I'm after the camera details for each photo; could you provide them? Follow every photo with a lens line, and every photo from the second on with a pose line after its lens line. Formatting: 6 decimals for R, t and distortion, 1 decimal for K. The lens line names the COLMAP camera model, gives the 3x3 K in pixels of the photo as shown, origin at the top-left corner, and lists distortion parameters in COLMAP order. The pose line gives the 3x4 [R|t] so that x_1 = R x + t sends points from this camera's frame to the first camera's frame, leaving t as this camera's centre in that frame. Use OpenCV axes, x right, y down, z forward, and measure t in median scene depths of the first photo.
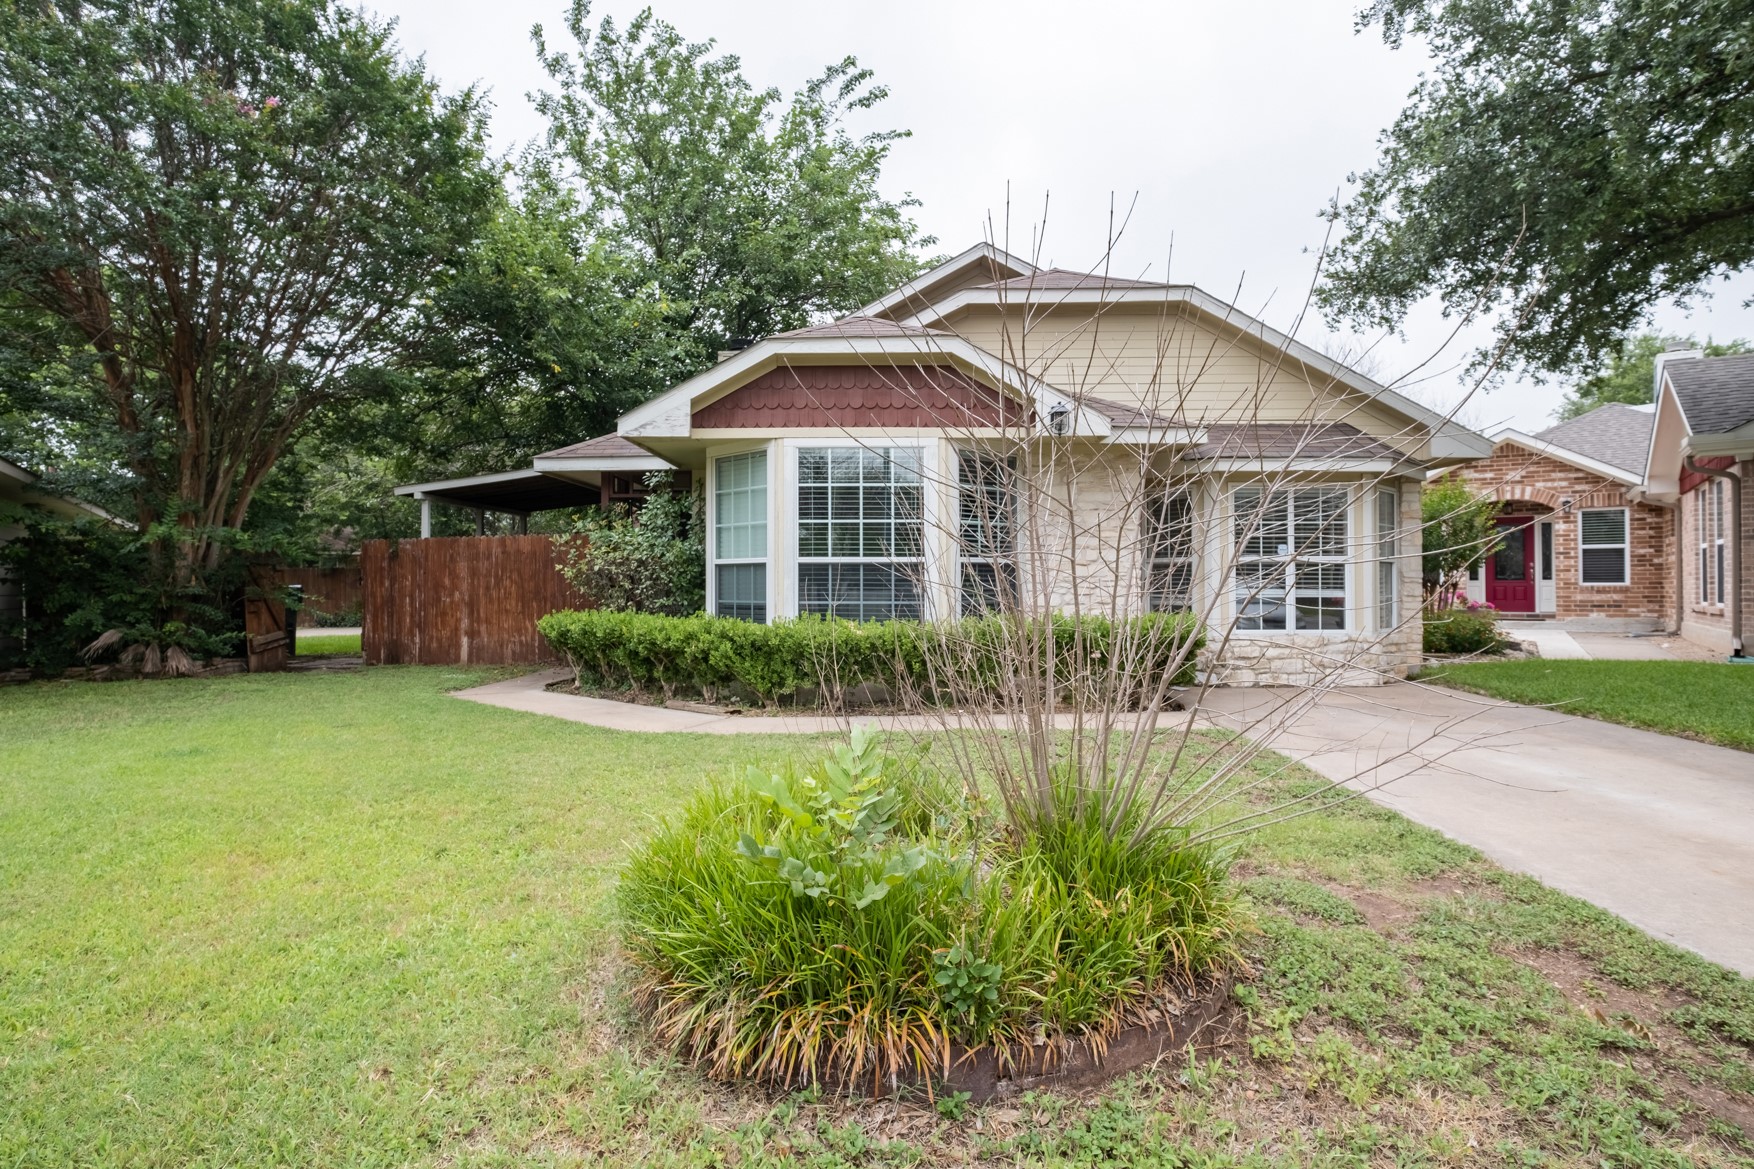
lens RADIAL K [[948.1, 0, 876.8], [0, 948.1, 586.5], [0, 0, 1]] dist [0.000579, -0.000165]
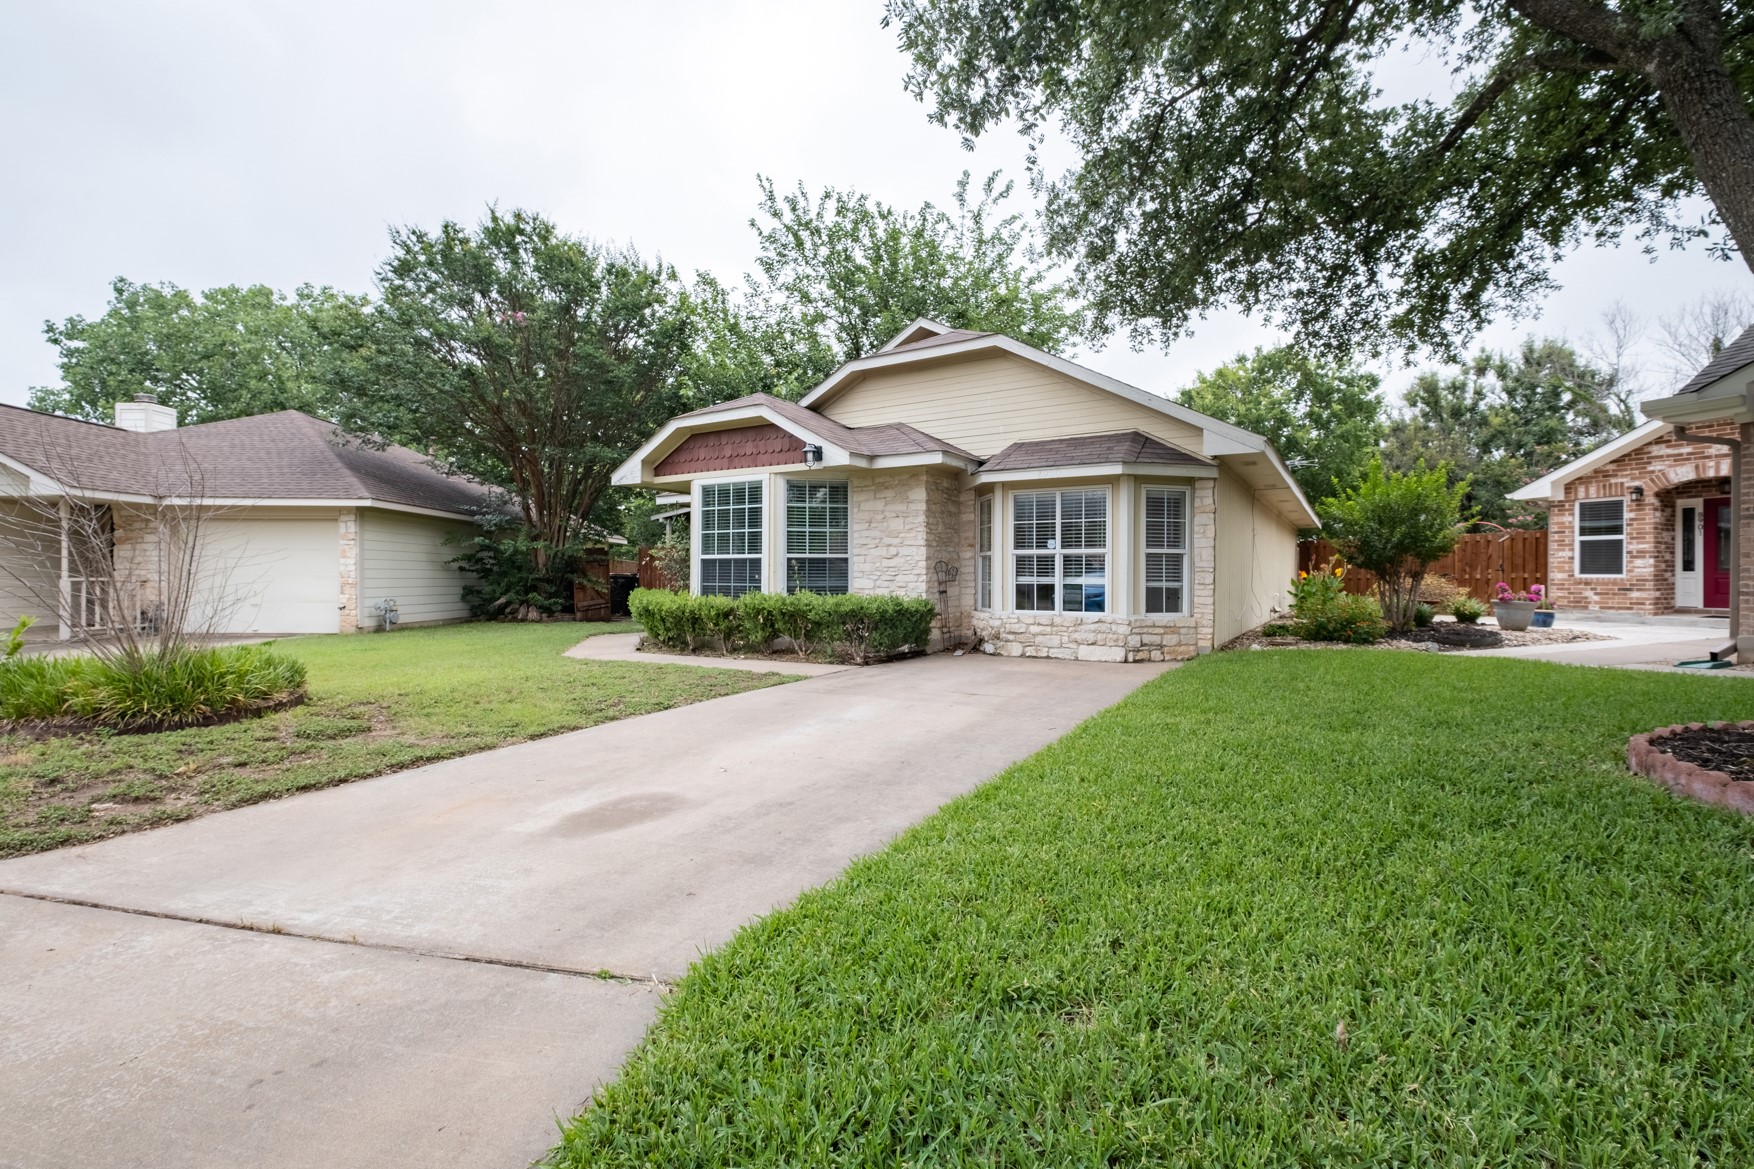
lens RADIAL K [[766.8, 0, 875.3], [0, 766.8, 577.8], [0, 0, 1]] dist [-0.003040, -0.001309]
pose [[0.868669, 0.005879, -0.495358, 0.725581], [-0.004122, 0.999981, 0.004640, -0.000498], [0.495376, -0.001989, 0.868676, 0.041673]]
